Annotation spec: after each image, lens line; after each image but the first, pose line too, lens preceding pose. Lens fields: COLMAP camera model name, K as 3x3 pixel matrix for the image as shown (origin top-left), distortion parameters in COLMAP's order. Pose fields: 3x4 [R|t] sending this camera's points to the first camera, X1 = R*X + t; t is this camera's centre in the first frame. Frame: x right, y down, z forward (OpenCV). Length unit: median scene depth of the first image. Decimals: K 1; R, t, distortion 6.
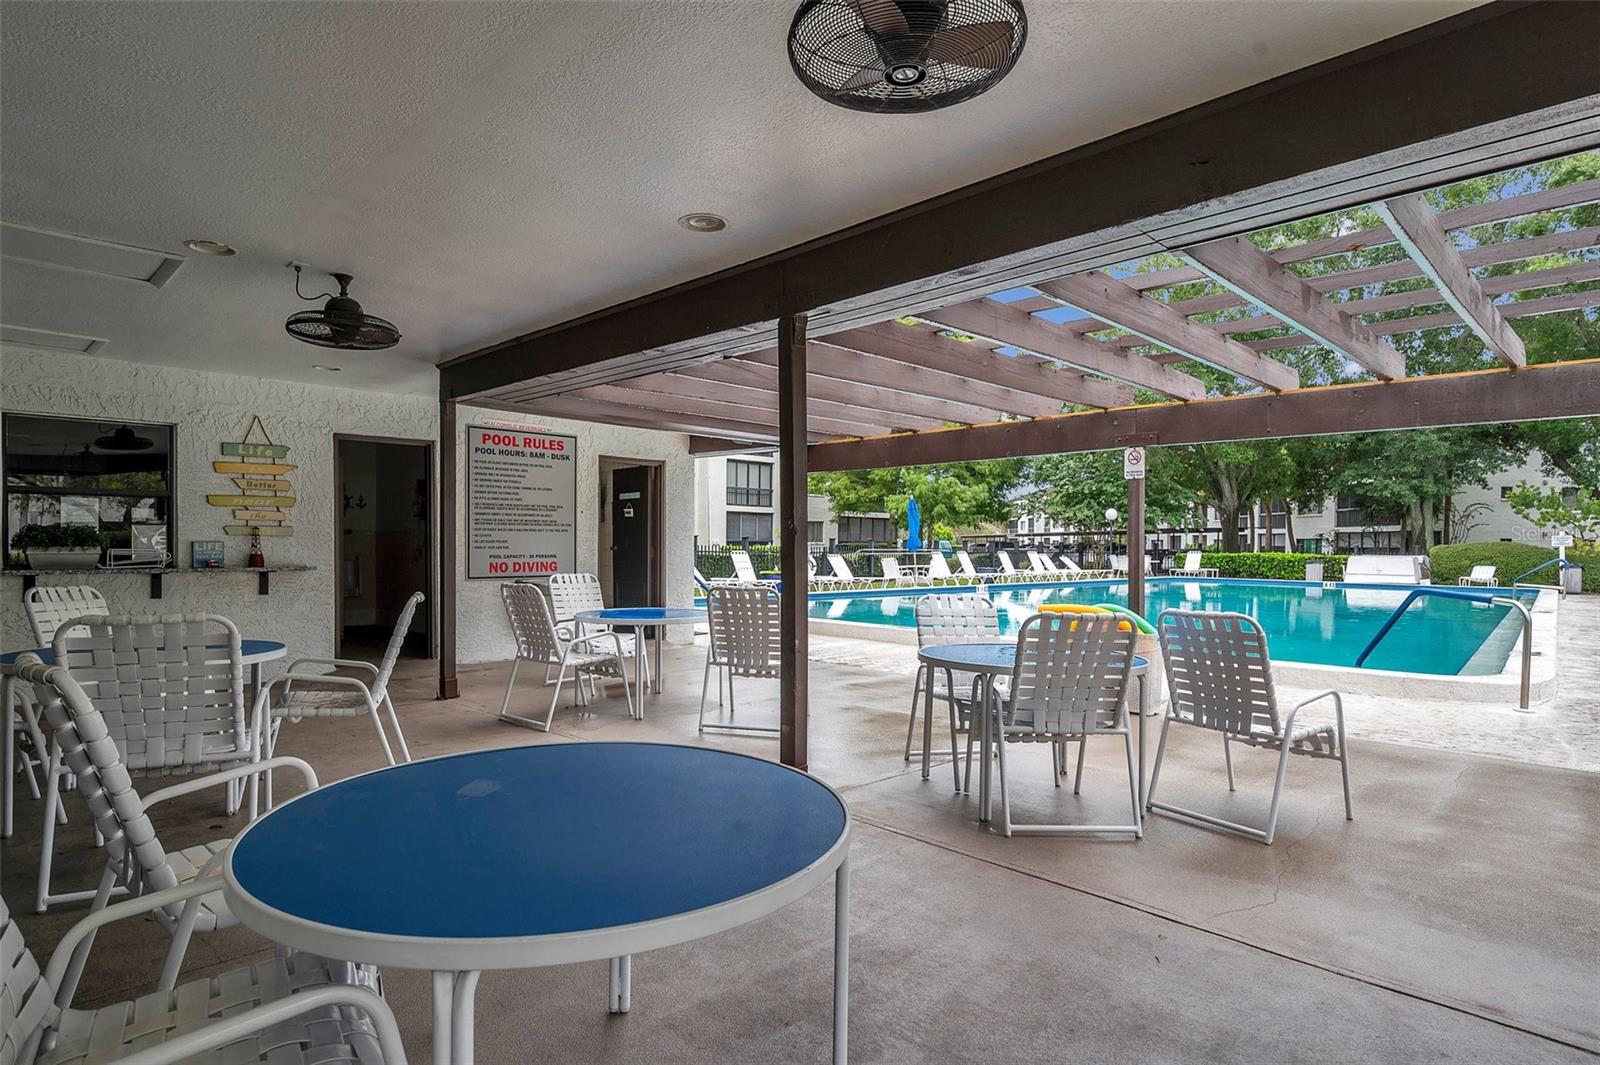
lens RADIAL K [[874.9, 0, 804.4], [0, 874.9, 542.6], [0, 0, 1]] dist [0.000798, 0.001239]
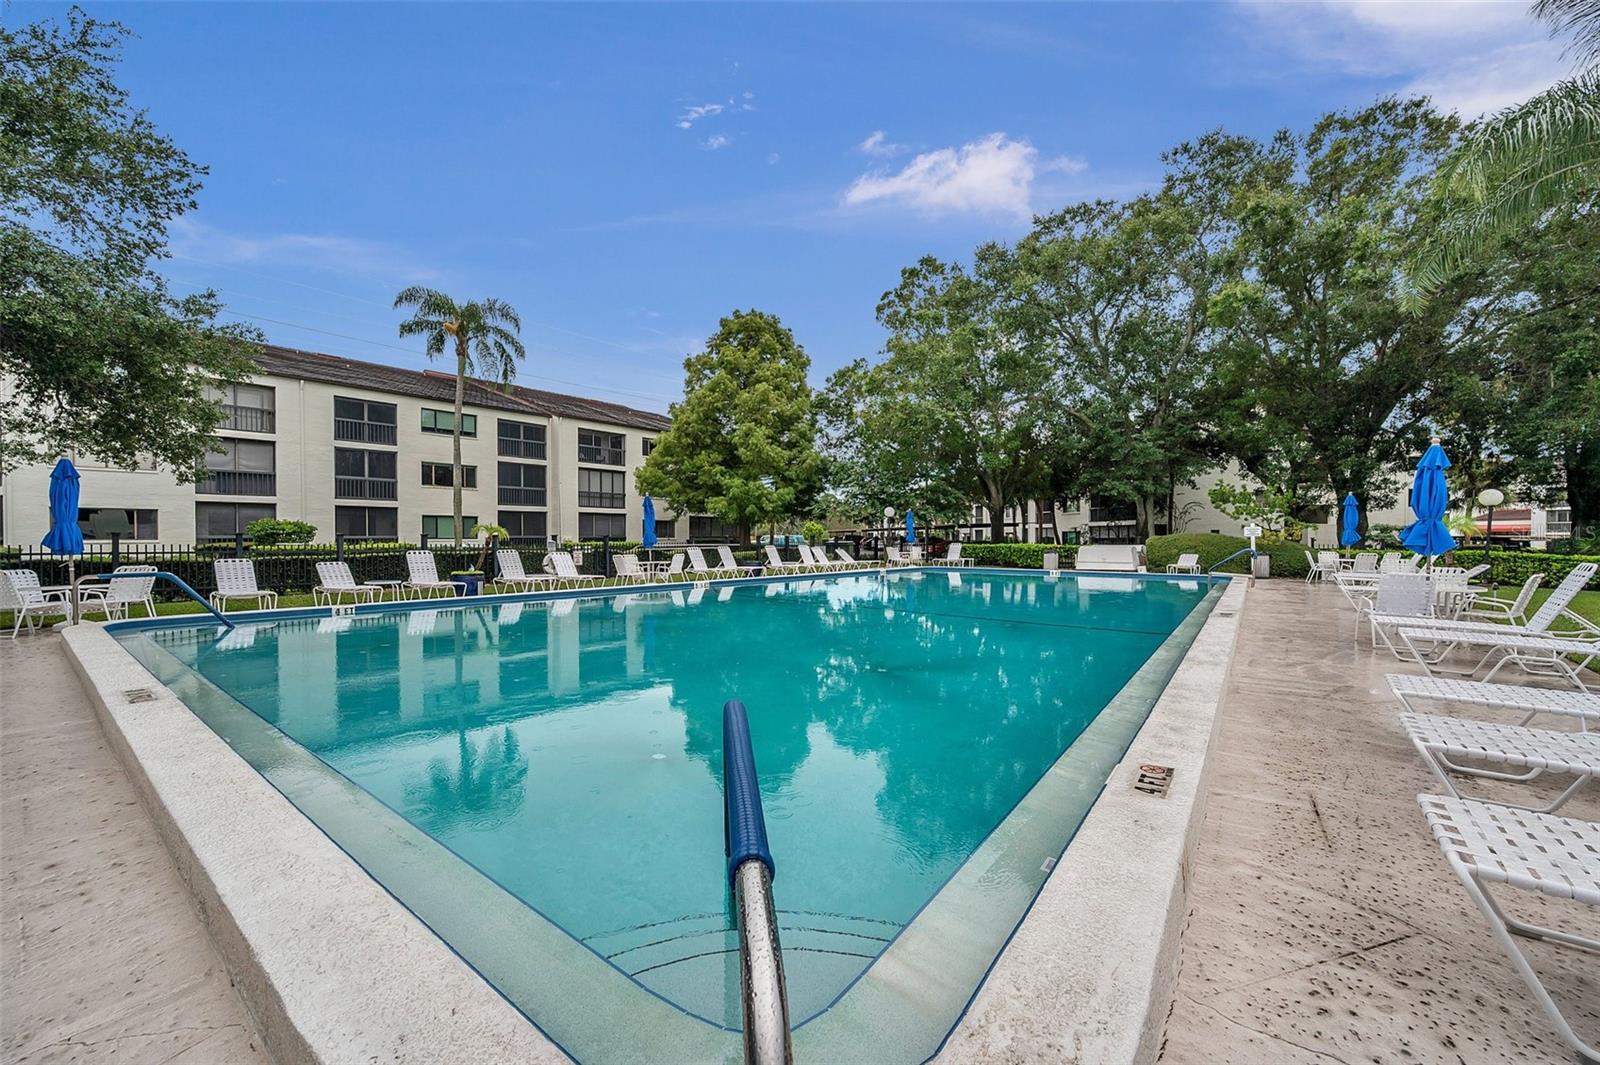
lens RADIAL K [[623.1, 0, 800.0], [0, 623.1, 532.5], [0, 0, 1]] dist [-0.000456, -0.000030]
pose [[0.996964, -0.008940, 0.077348, 0.171532], [0.009505, 0.999931, -0.006938, -0.000687], [-0.077280, 0.007652, 0.996980, 0.189694]]
